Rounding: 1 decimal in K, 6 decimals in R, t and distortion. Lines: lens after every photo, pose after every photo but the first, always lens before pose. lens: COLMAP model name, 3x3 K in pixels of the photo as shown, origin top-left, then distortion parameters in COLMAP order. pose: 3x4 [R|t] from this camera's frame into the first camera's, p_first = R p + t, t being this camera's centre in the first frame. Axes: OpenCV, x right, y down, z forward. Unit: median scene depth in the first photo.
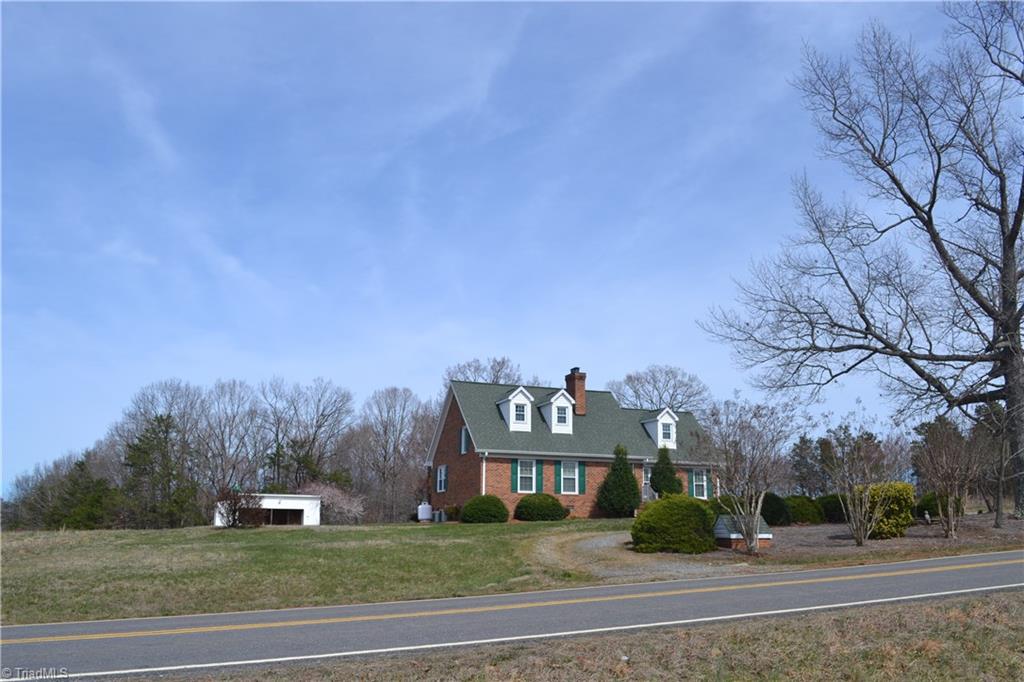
lens RADIAL K [[985.7, 0, 512.0], [0, 985.7, 341.0], [0, 0, 1]] dist [-0.056805, 0.003010]
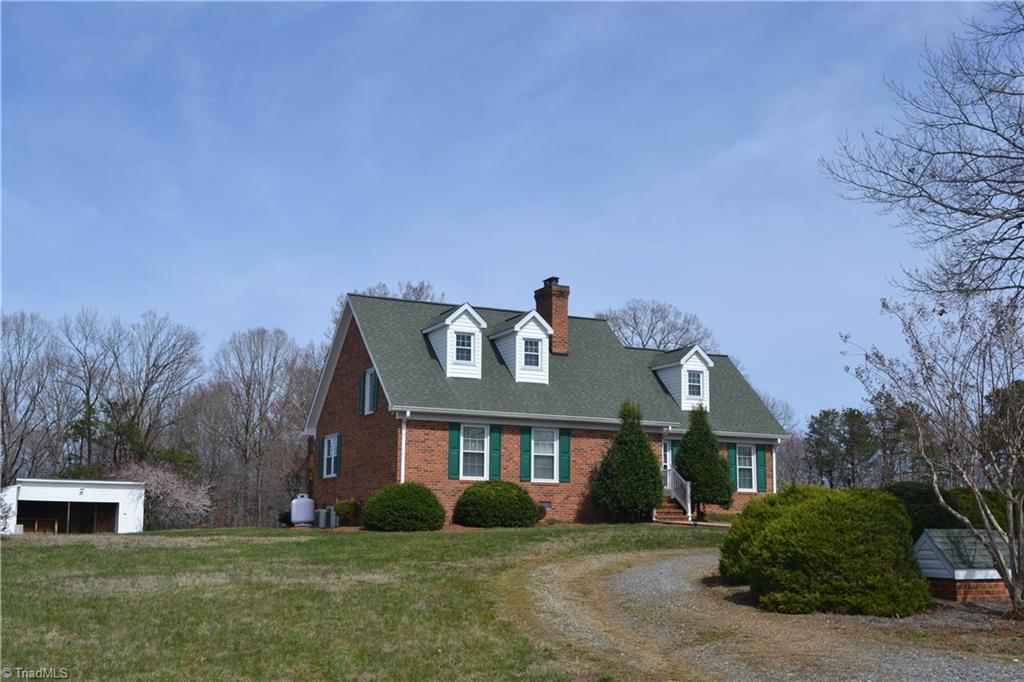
lens RADIAL K [[1299.3, 0, 512.0], [0, 1299.3, 341.0], [0, 0, 1]] dist [-0.021612, -0.017783]
pose [[0.997512, 0.013859, 0.069127, -0.017880], [-0.017047, 0.998808, 0.045739, 0.033421], [-0.068410, -0.046803, 0.996559, 0.215626]]
